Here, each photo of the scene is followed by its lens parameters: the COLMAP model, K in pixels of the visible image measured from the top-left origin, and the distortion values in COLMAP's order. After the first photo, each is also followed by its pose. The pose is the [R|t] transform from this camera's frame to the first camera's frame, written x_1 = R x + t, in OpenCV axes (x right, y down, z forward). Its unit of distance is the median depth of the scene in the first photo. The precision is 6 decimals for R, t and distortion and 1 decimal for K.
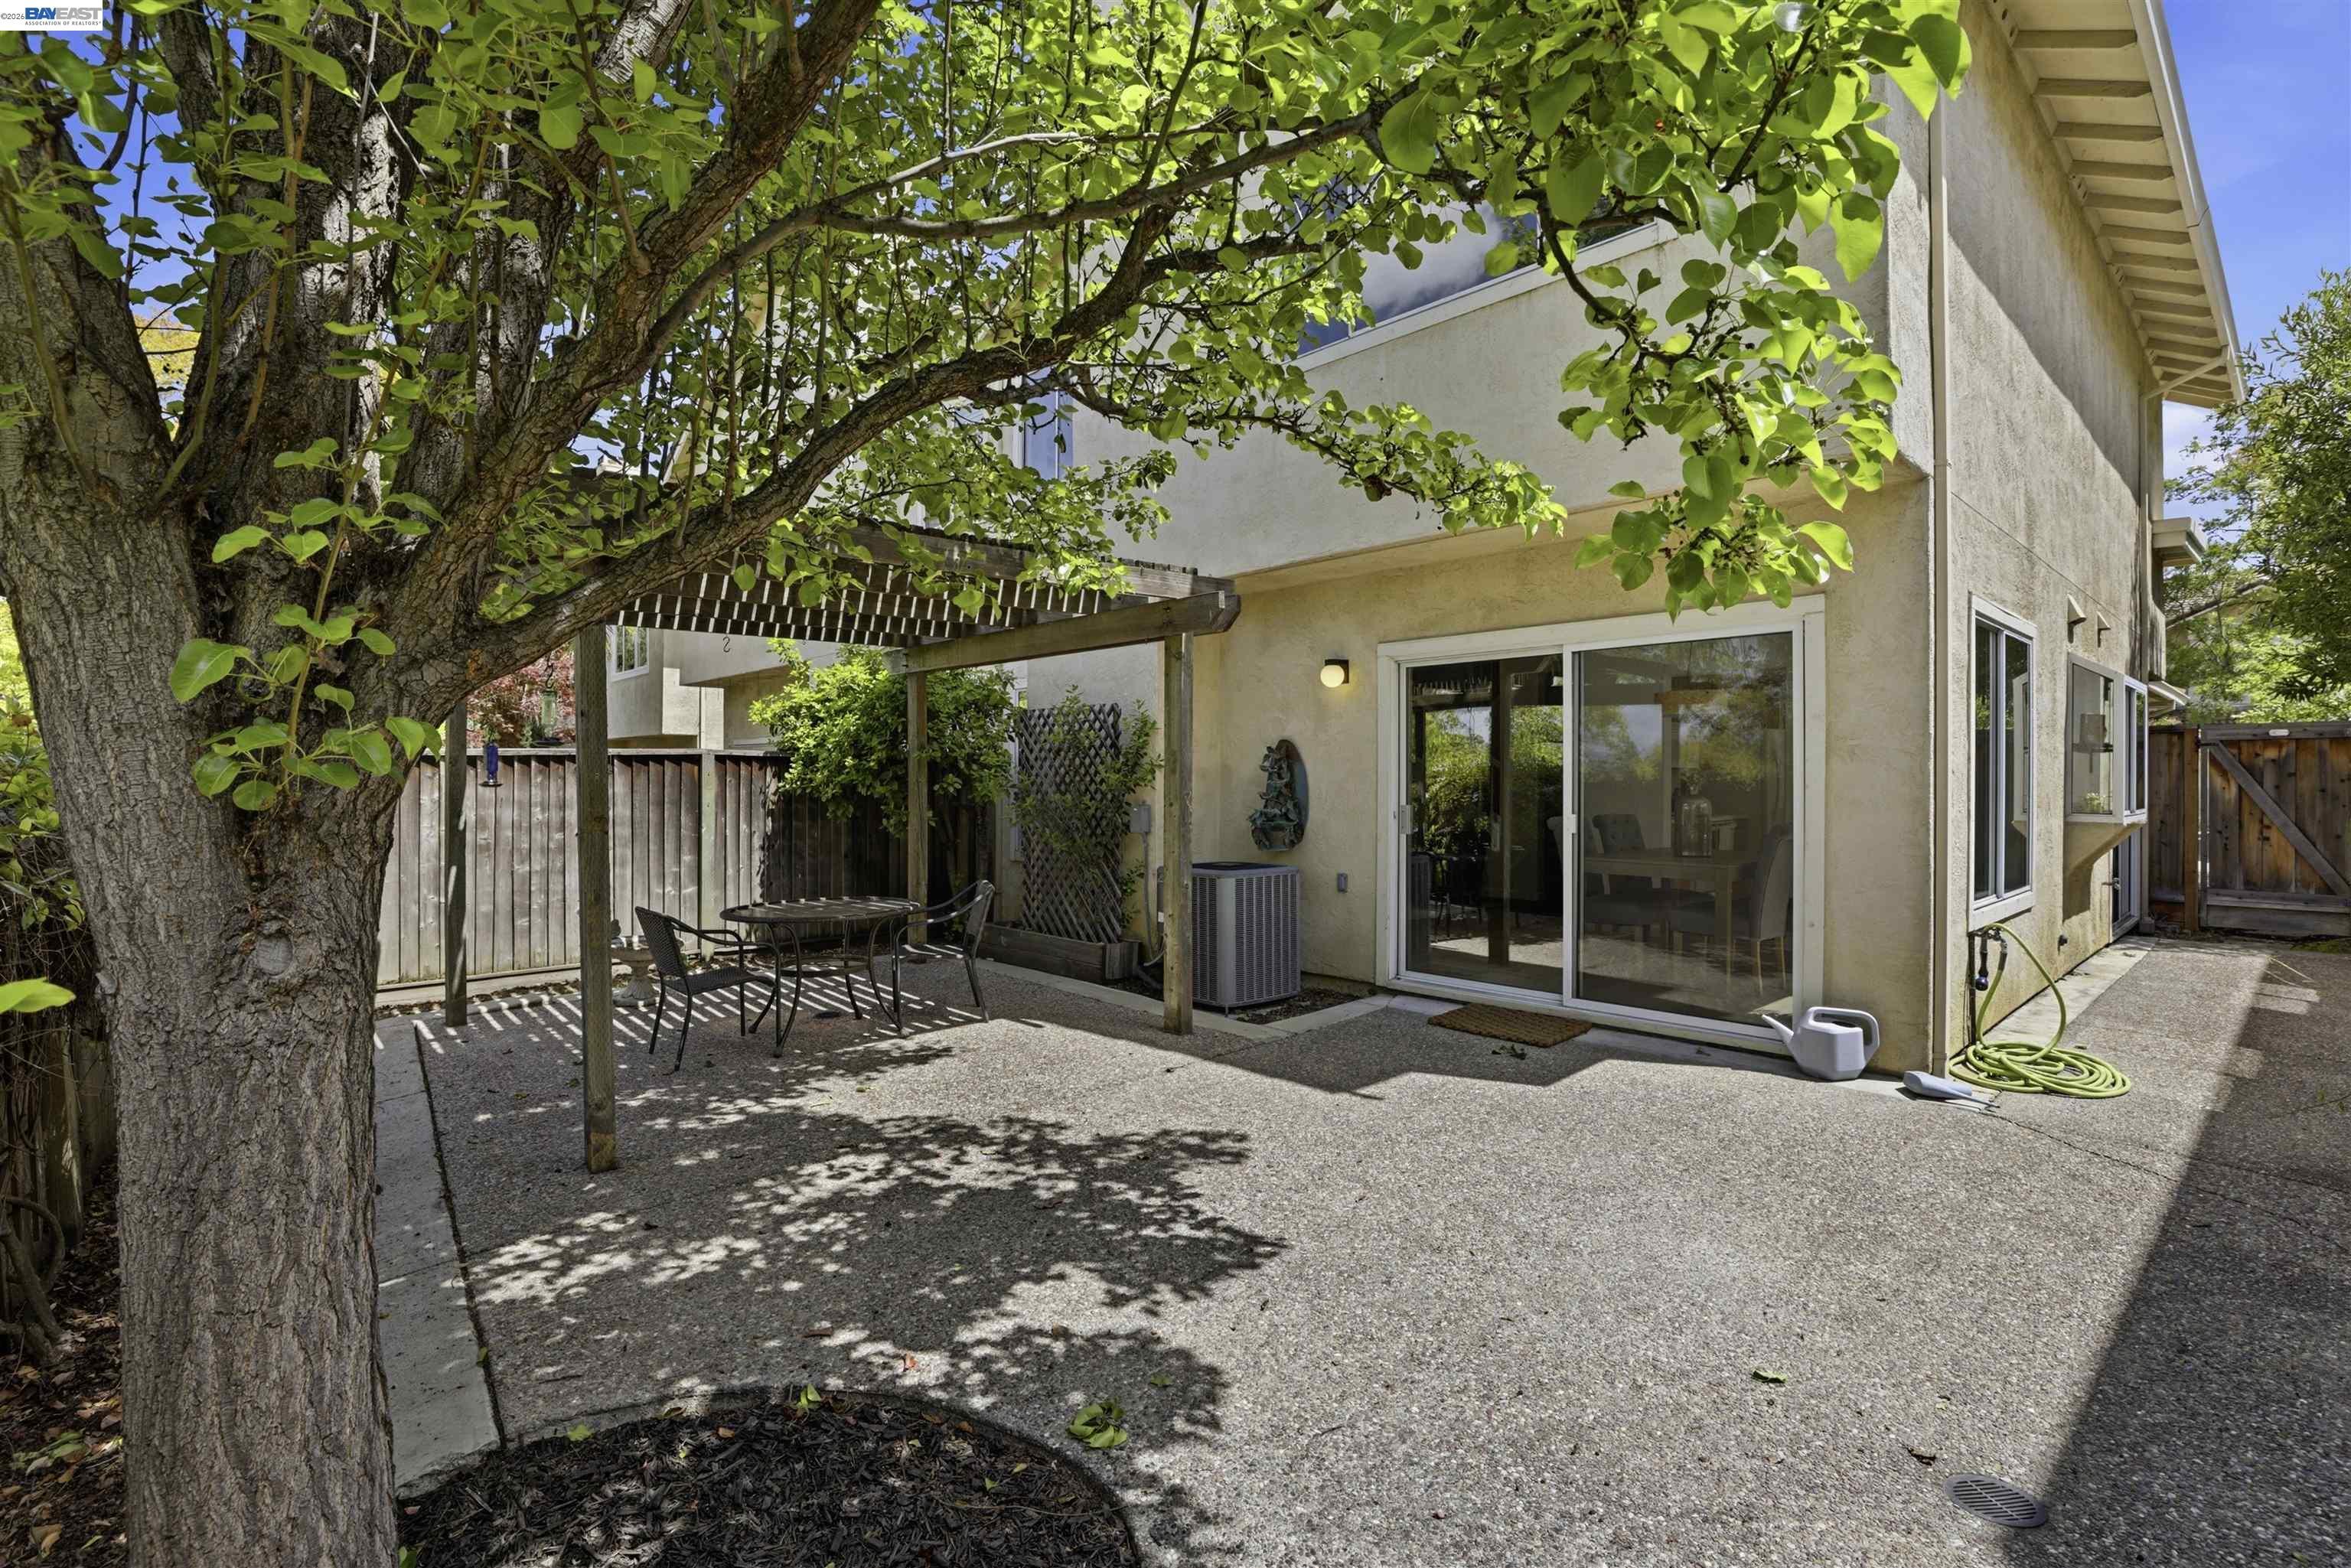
lens RADIAL K [[1073.1, 0, 1161.6], [0, 1073.1, 774.6], [0, 0, 1]] dist [-0.033116, 0.006384]
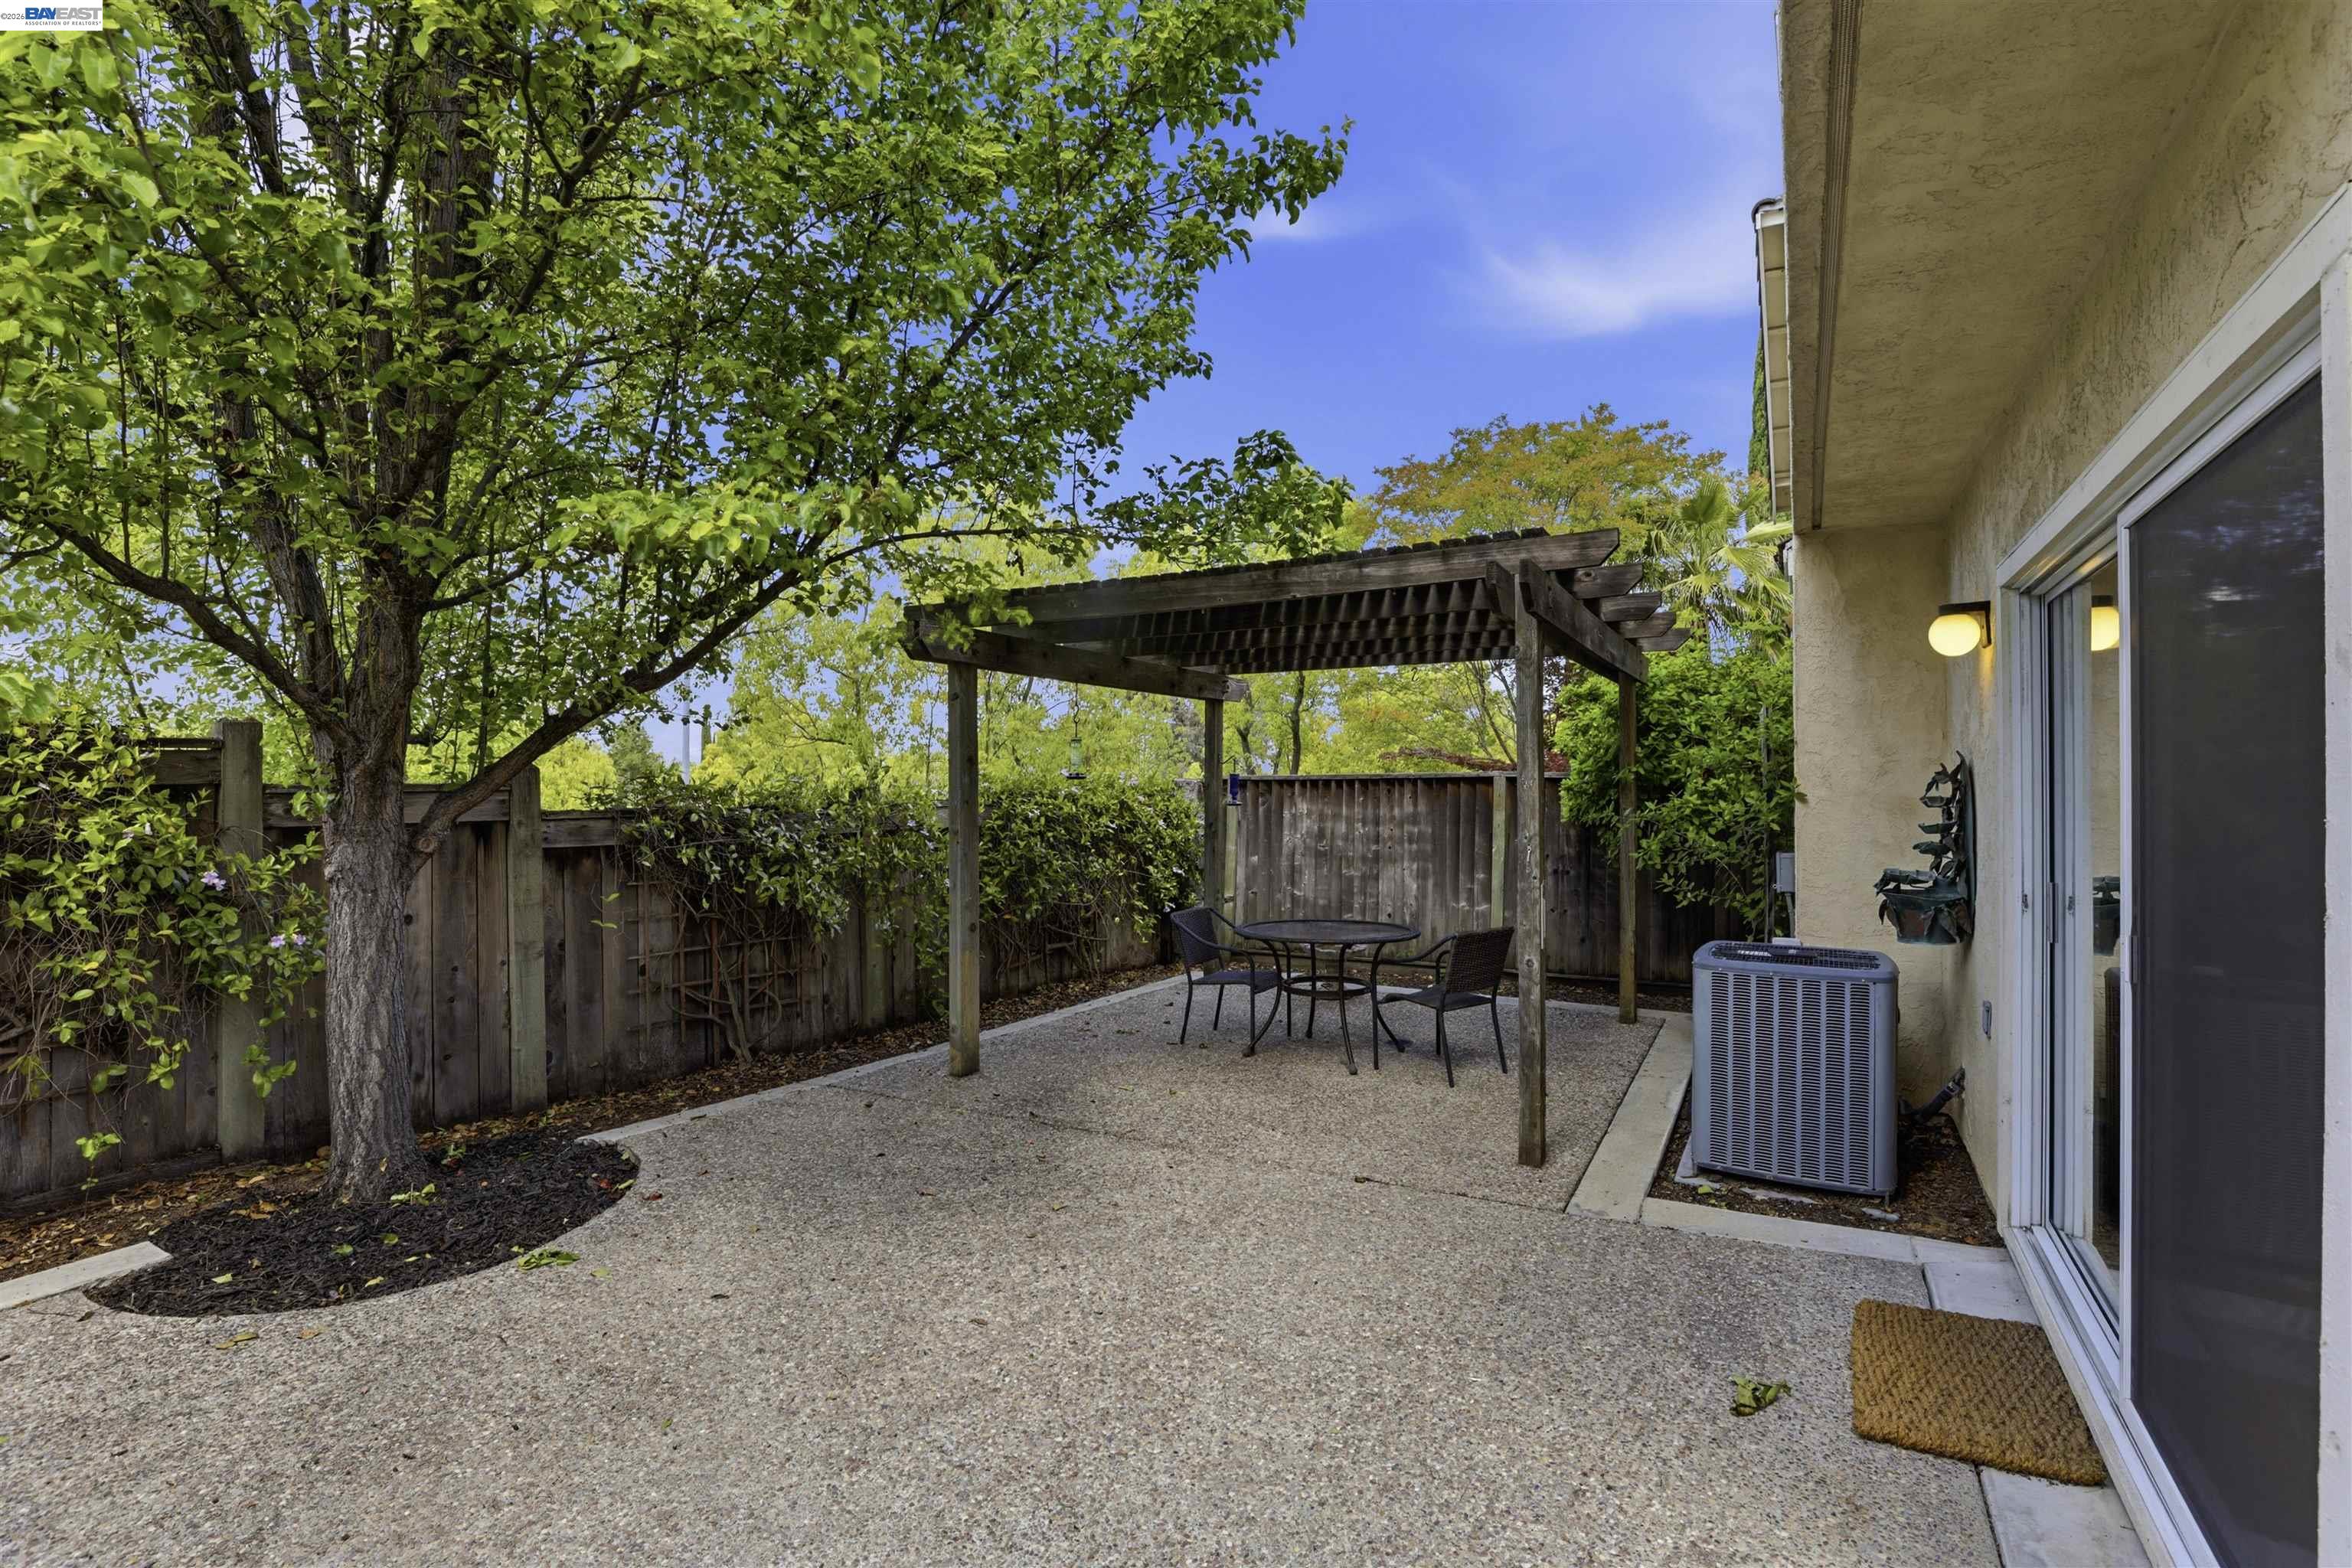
lens RADIAL K [[1073.6, 0, 1177.8], [0, 1073.6, 792.8], [0, 0, 1]] dist [-0.033116, 0.006384]
pose [[0.315549, 0.008931, -0.948867, 1.098840], [-0.001709, 0.999959, 0.008843, -0.029480], [0.948908, -0.001169, 0.315552, 0.943848]]
